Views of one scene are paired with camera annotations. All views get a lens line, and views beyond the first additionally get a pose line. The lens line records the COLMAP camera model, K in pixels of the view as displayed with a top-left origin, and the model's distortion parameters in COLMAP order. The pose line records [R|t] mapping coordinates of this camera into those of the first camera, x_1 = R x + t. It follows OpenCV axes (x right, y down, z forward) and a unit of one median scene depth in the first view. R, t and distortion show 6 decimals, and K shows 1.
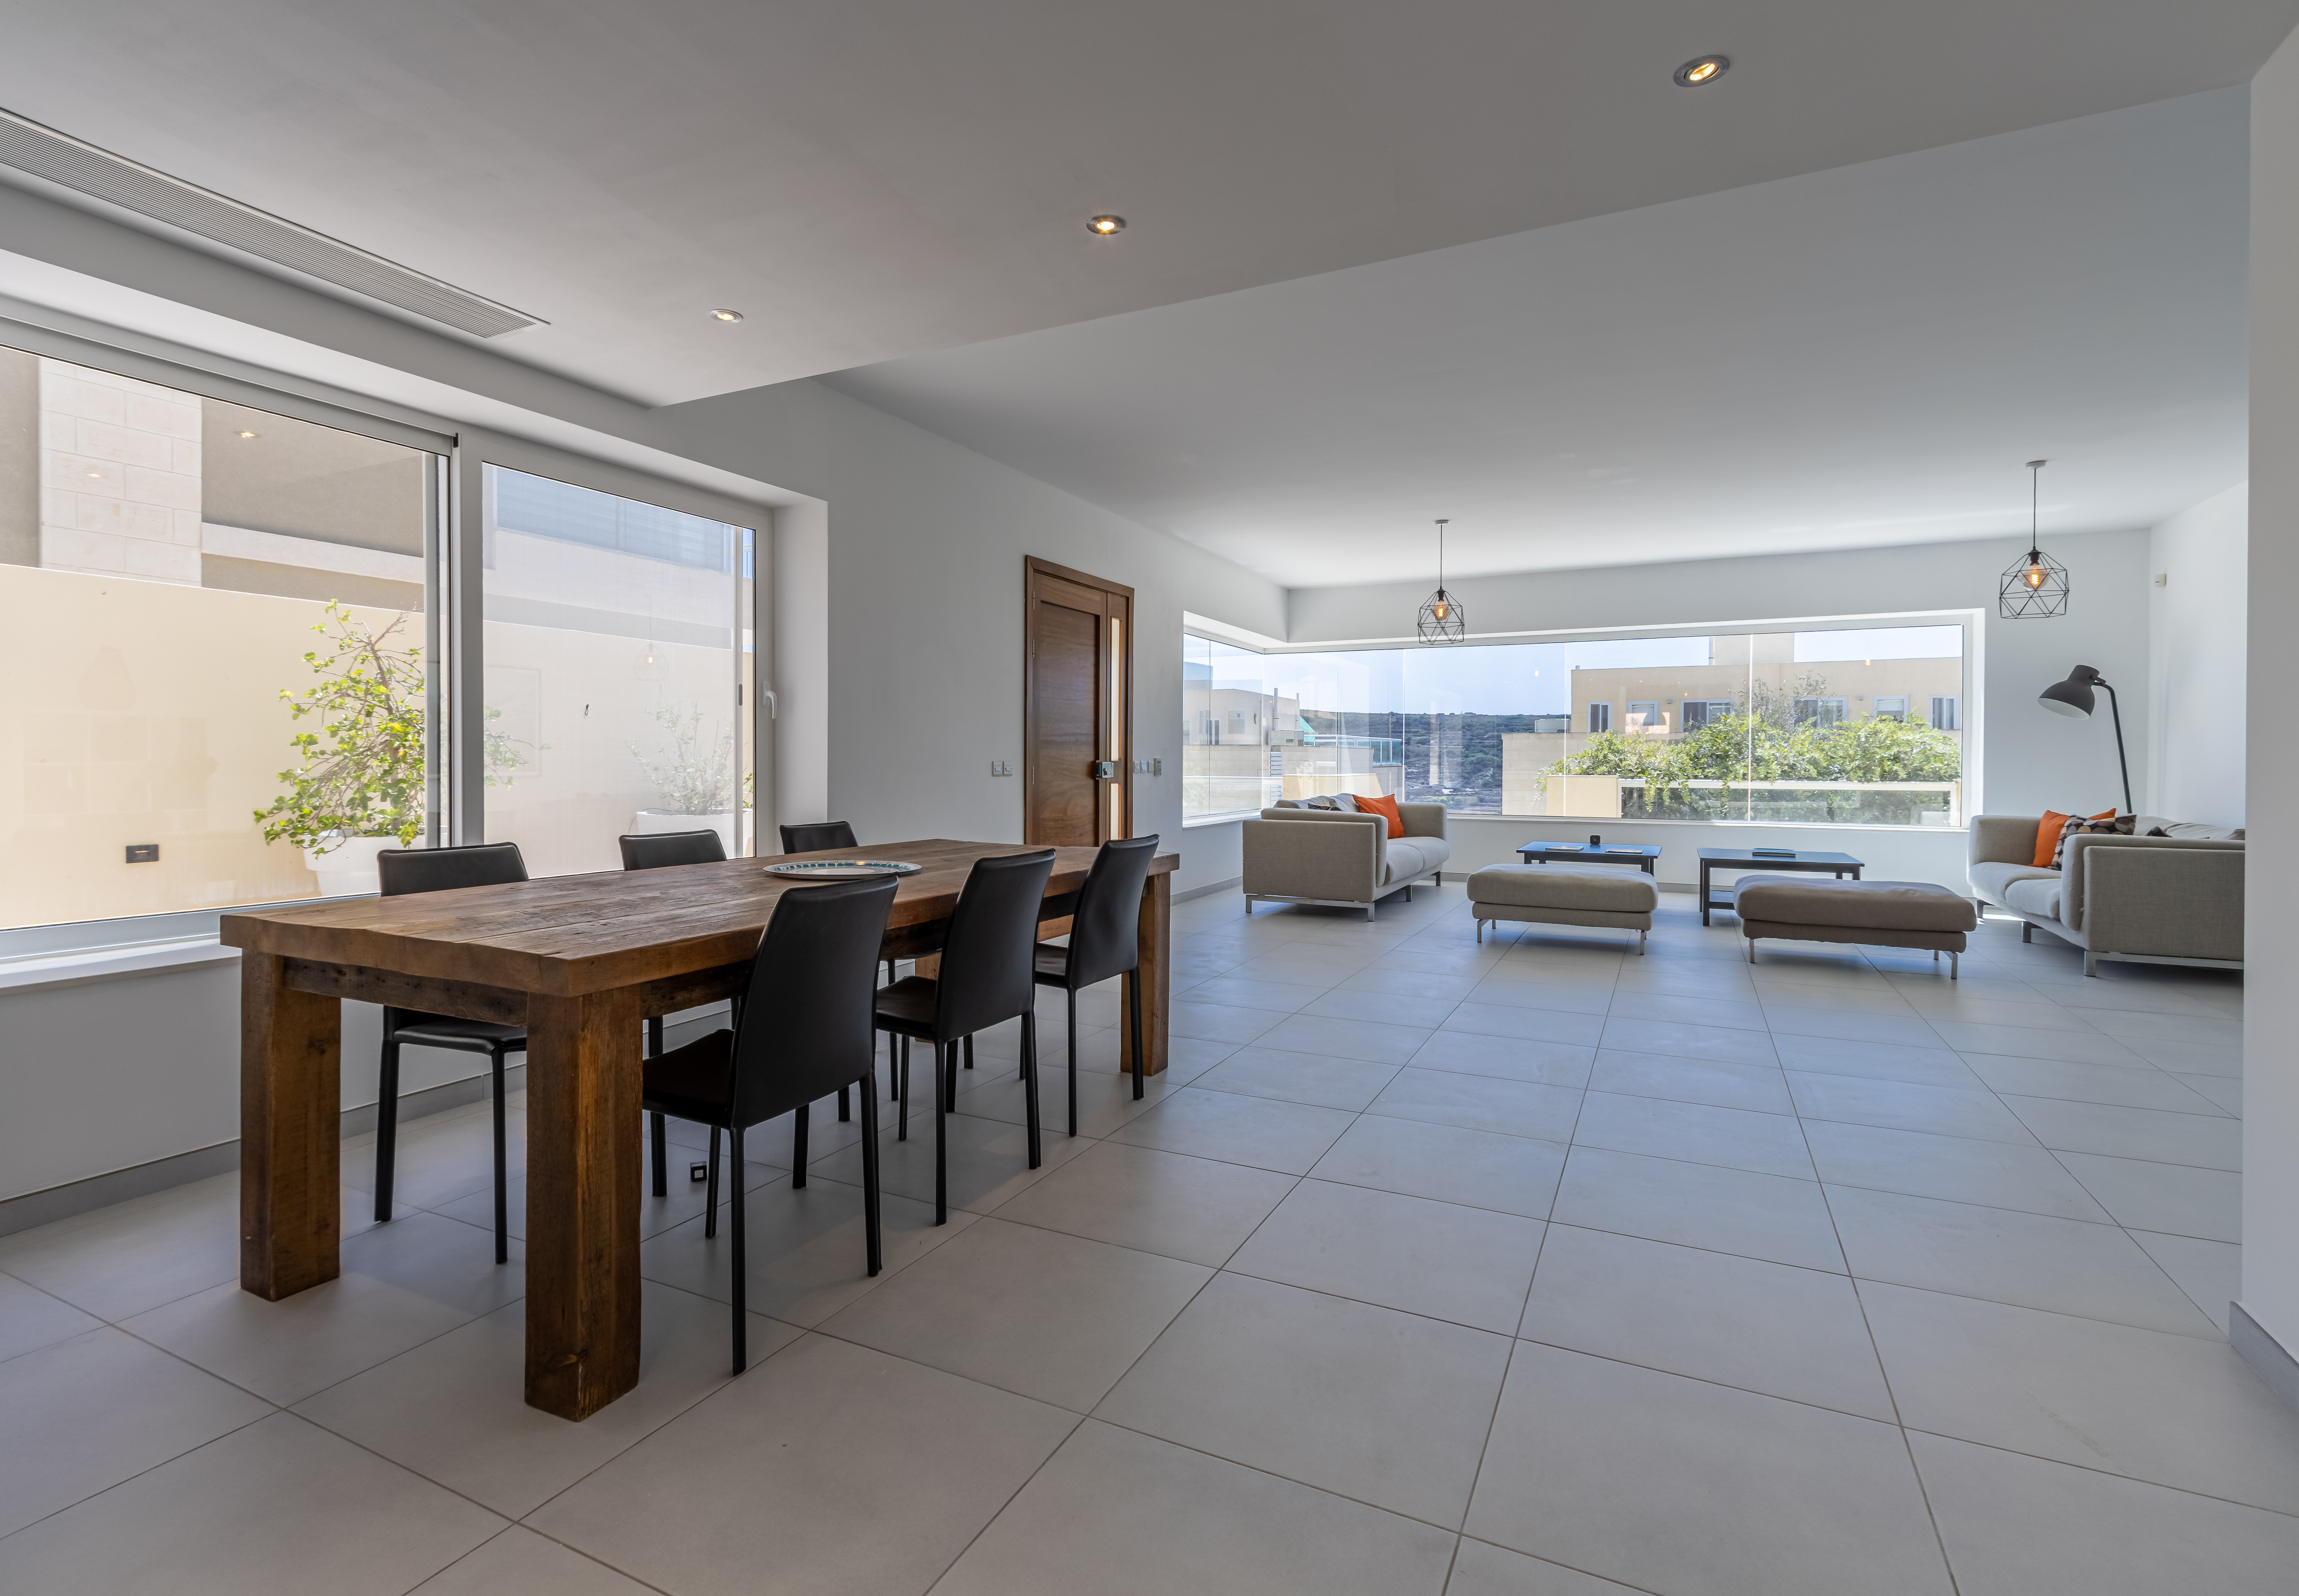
lens RADIAL K [[1143.3, 0, 1069.7], [0, 1143.3, 768.4], [0, 0, 1]] dist [-0.000233, -0.000360]
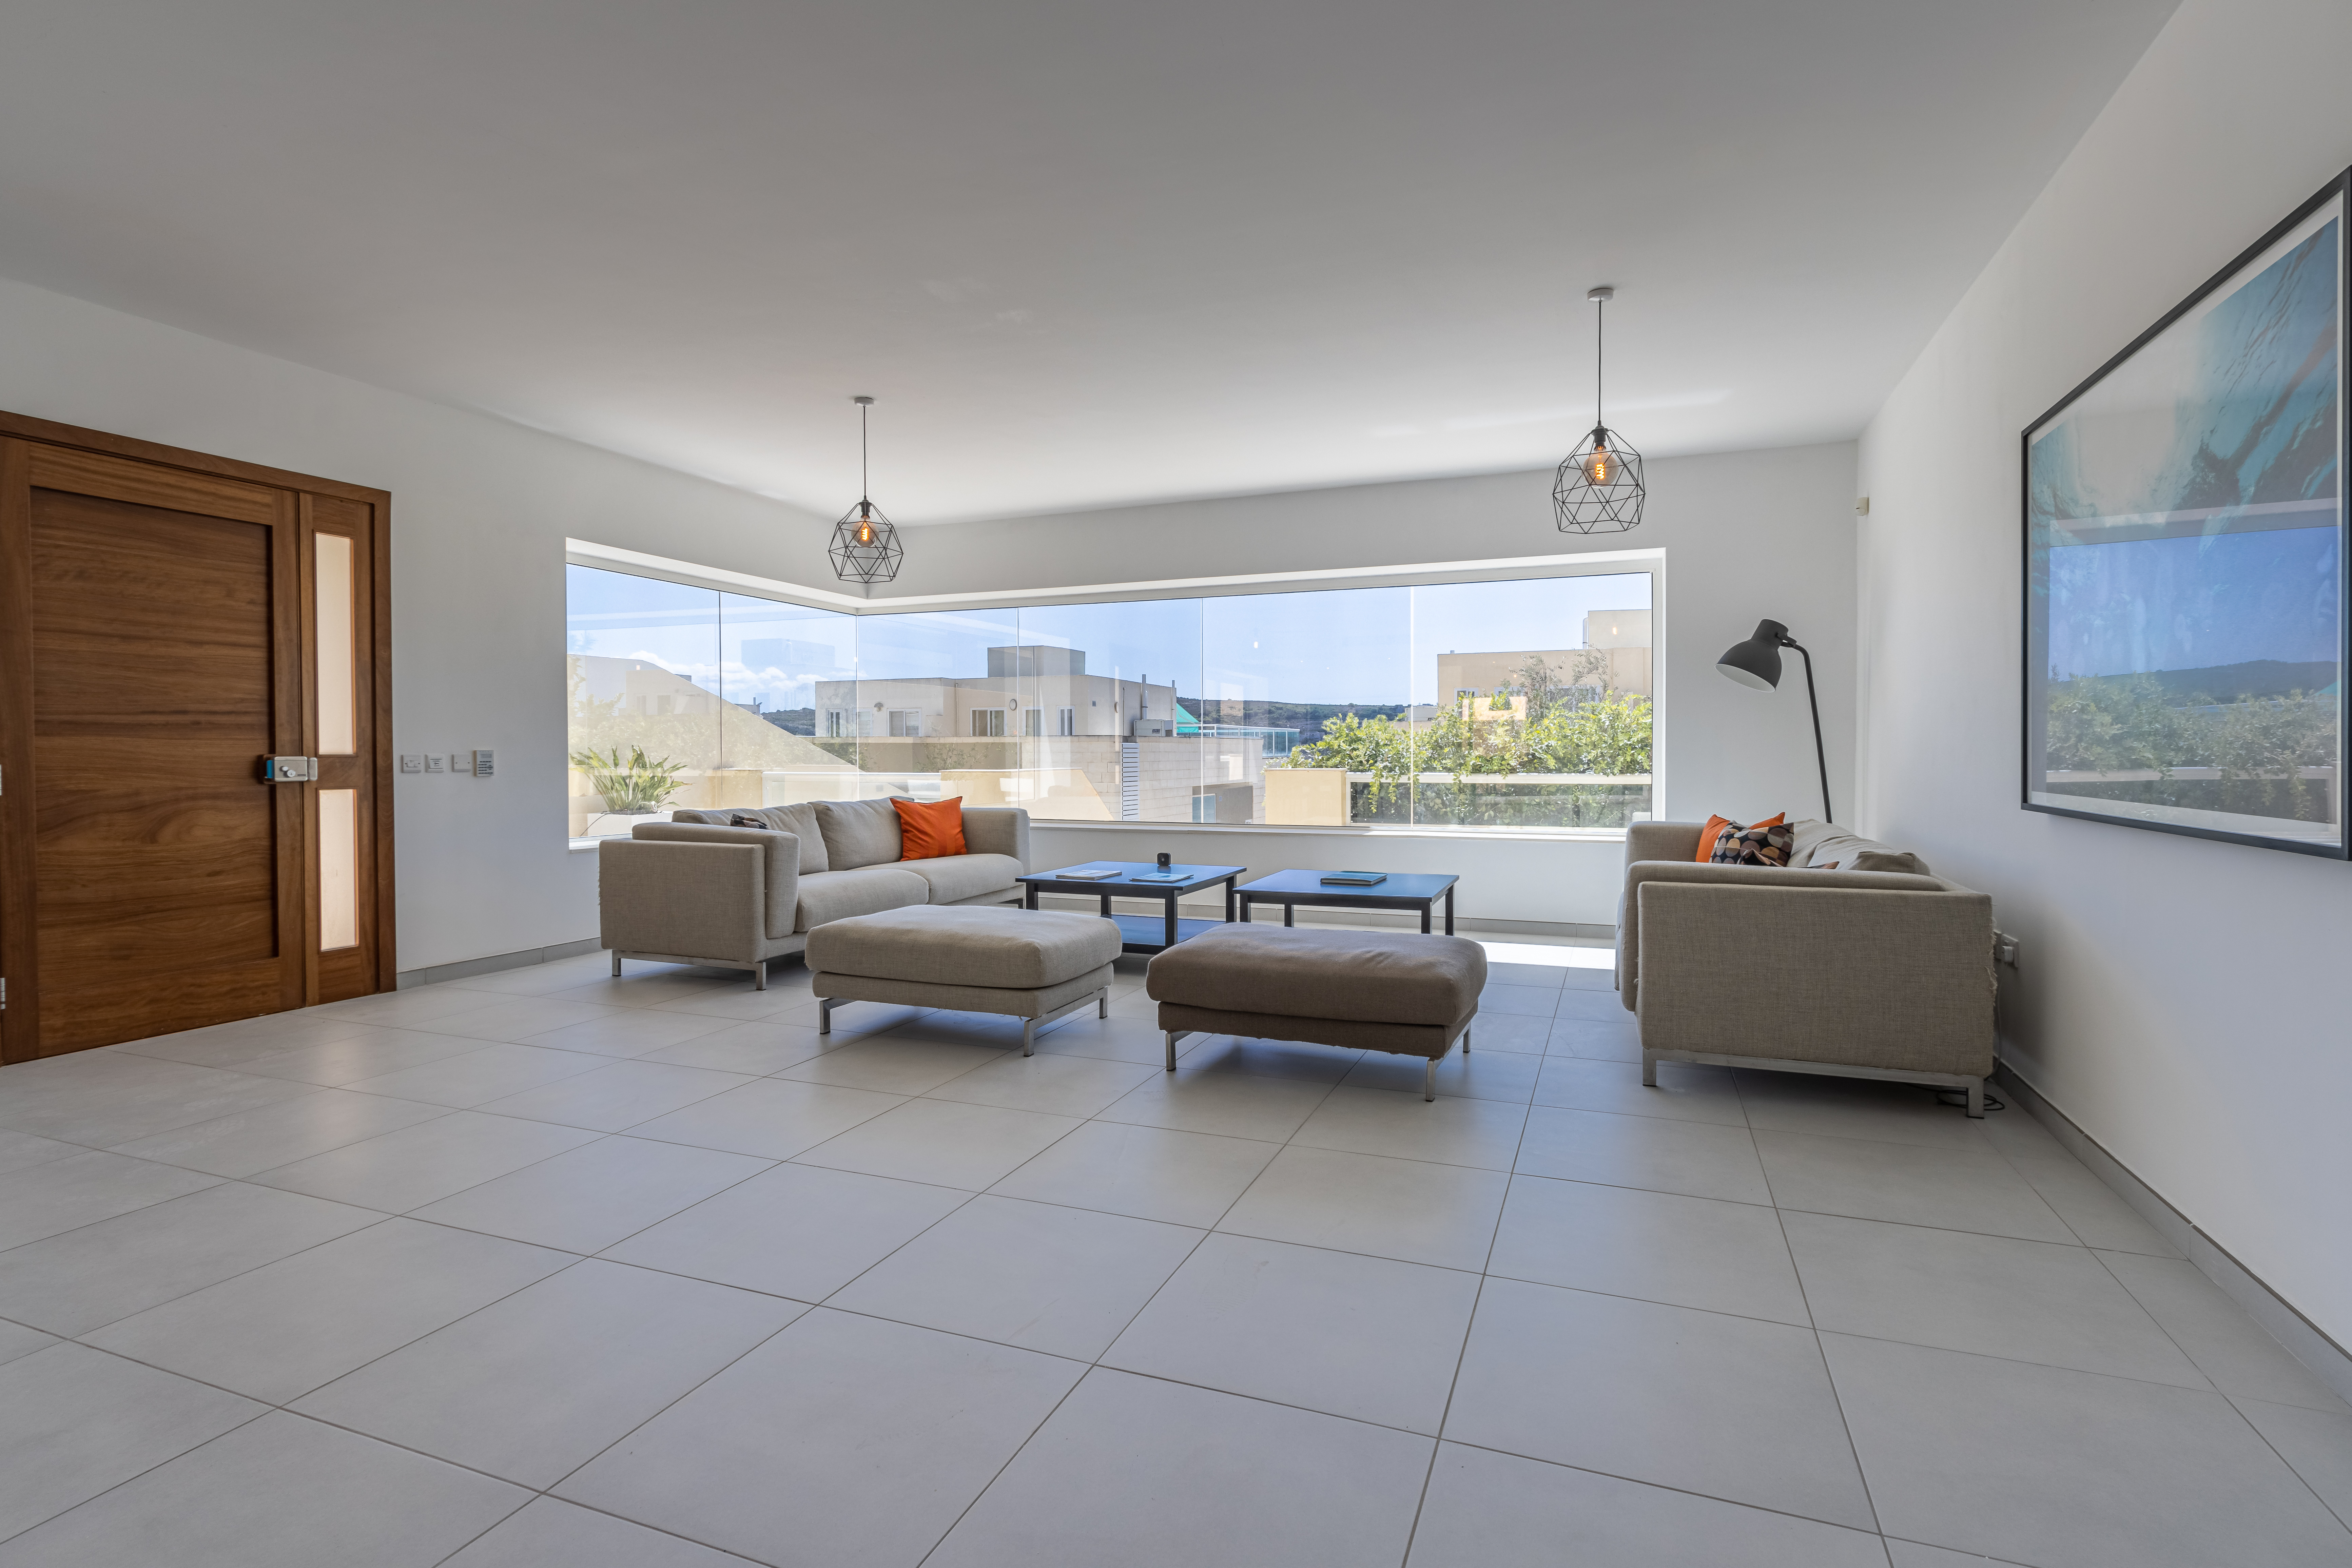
lens RADIAL K [[1139.0, 0, 1166.2], [0, 1139.0, 761.3], [0, 0, 1]] dist [0.008669, 0.000006]
pose [[0.995240, -0.006656, 0.097231, 0.294793], [0.006591, 0.999978, 0.000994, -0.000489], [-0.097236, -0.000348, 0.995261, 0.205660]]
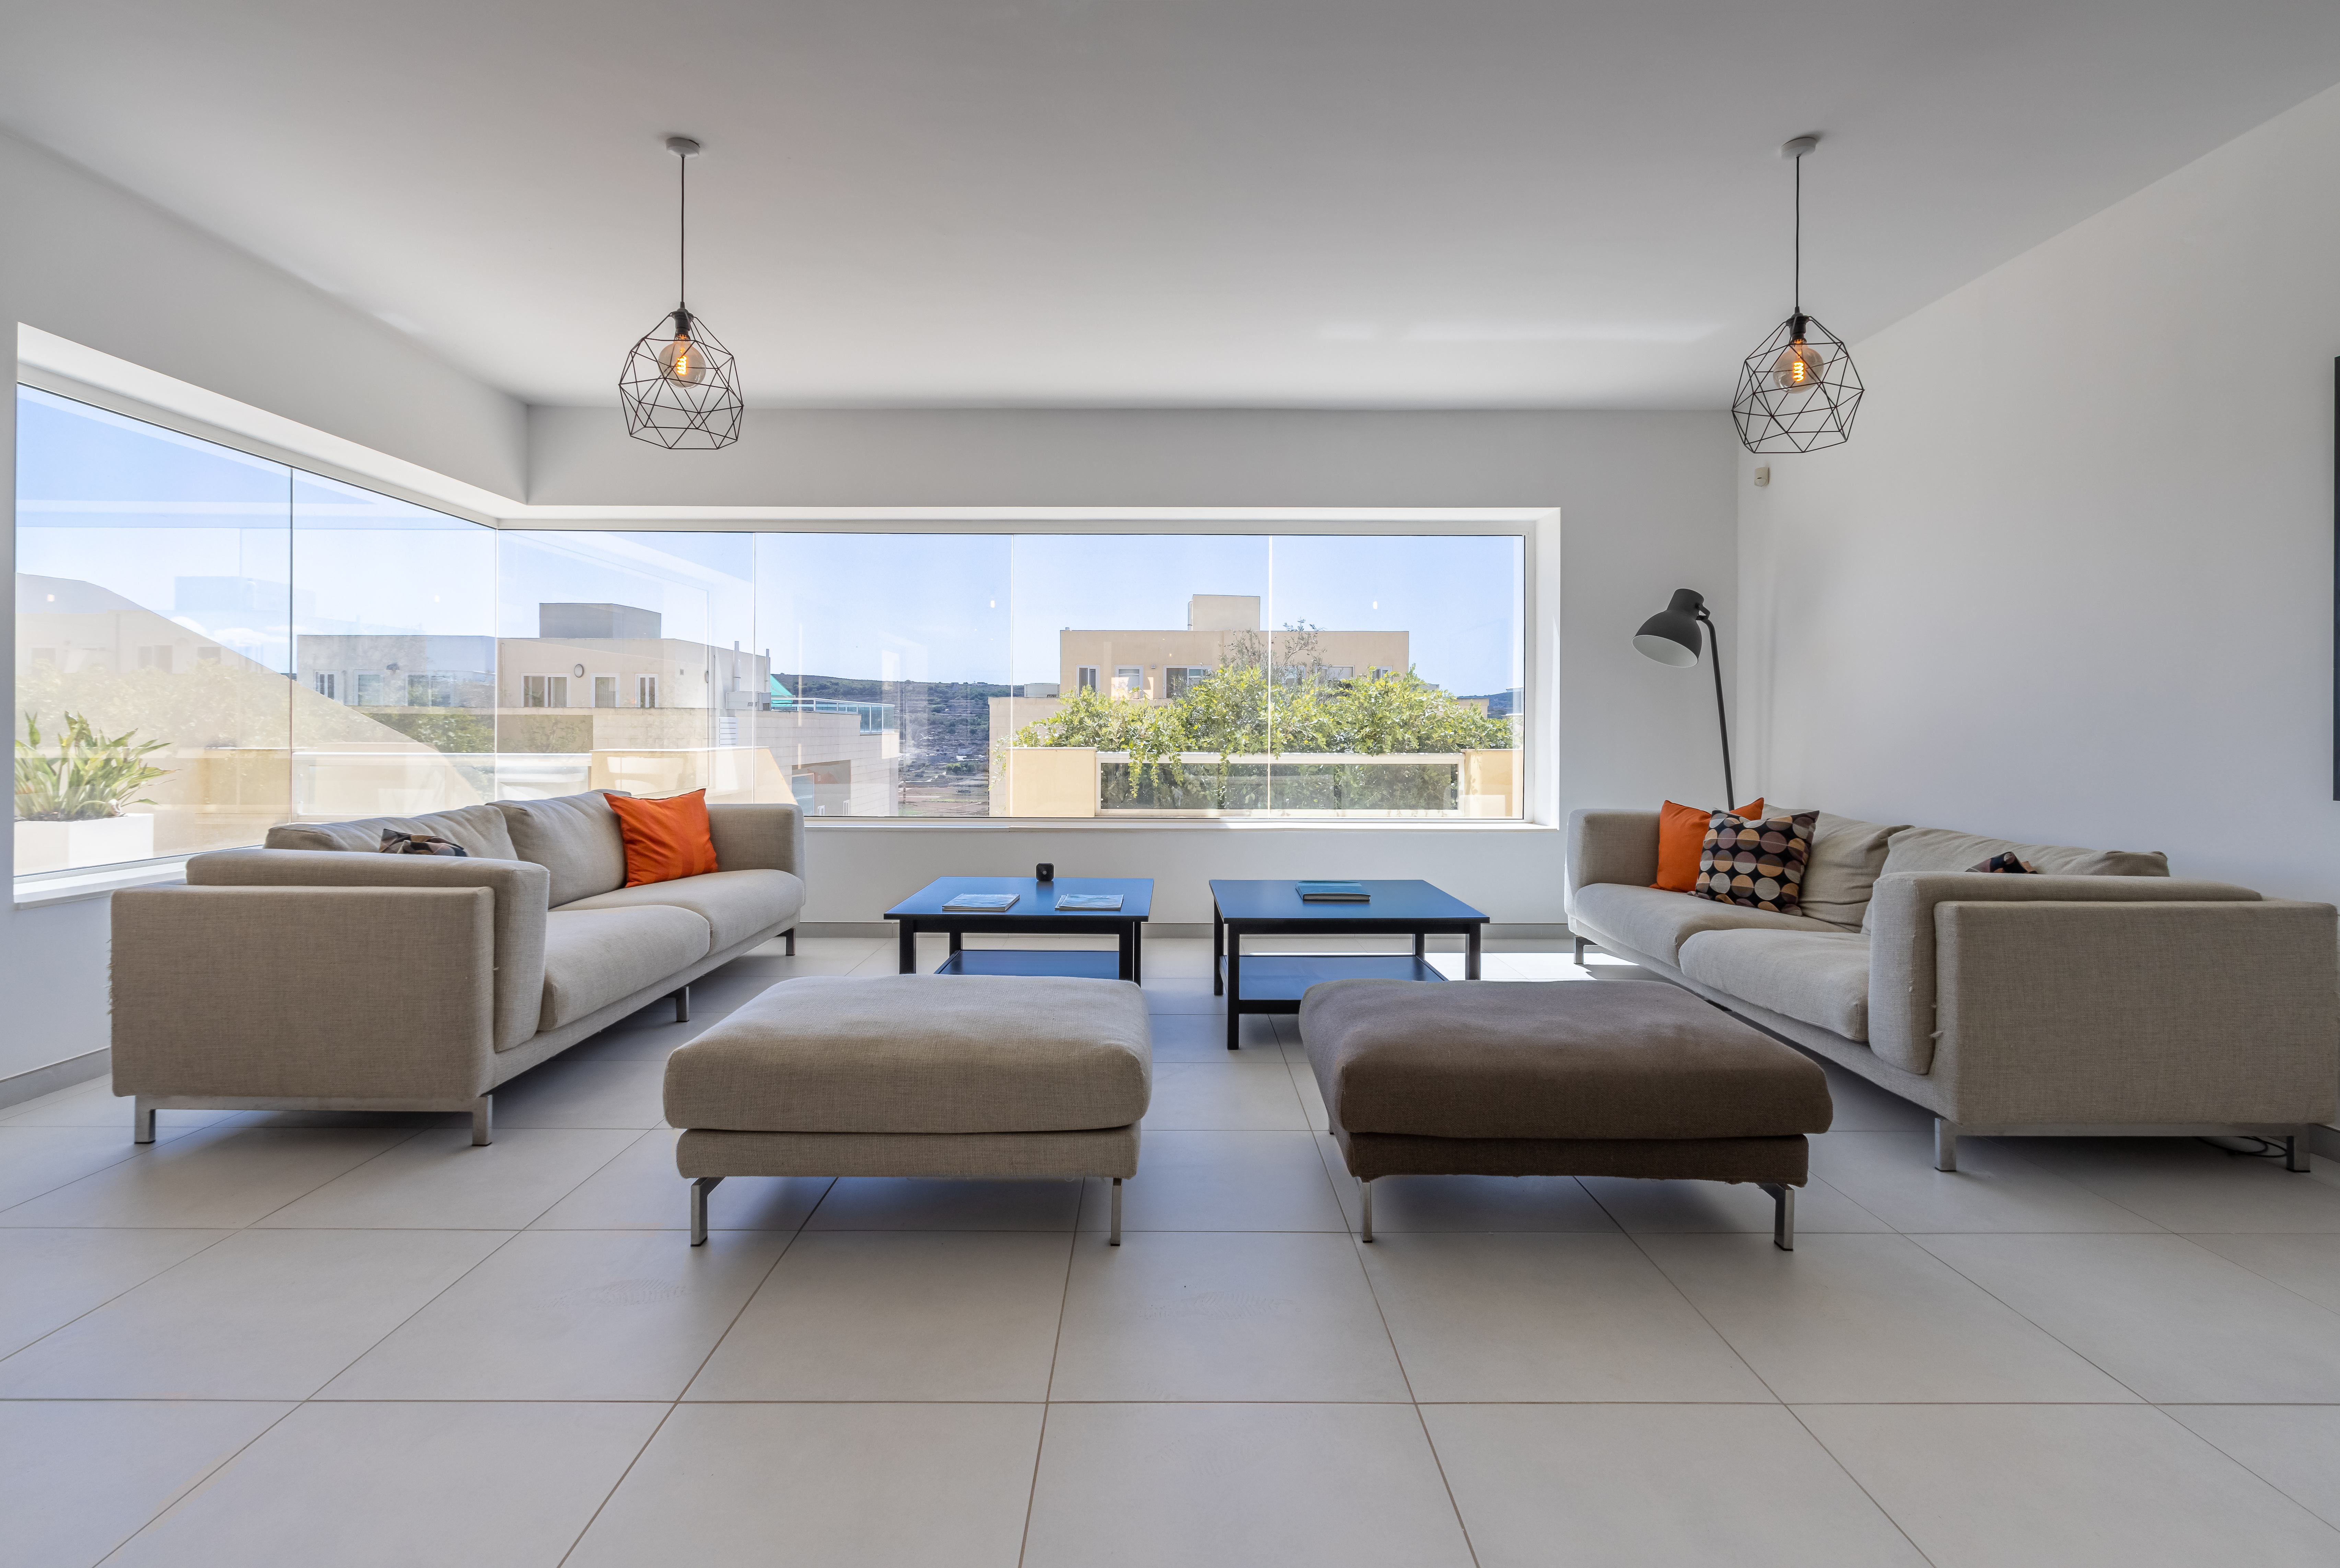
lens RADIAL K [[1115.5, 0, 1138.4], [0, 1115.5, 725.4], [0, 0, 1]] dist [0.003996, -0.000029]
pose [[0.890801, 0.001272, 0.454393, 0.194681], [0.002910, 0.999960, -0.008503, -0.001691], [-0.454385, 0.008897, 0.890761, 0.382169]]
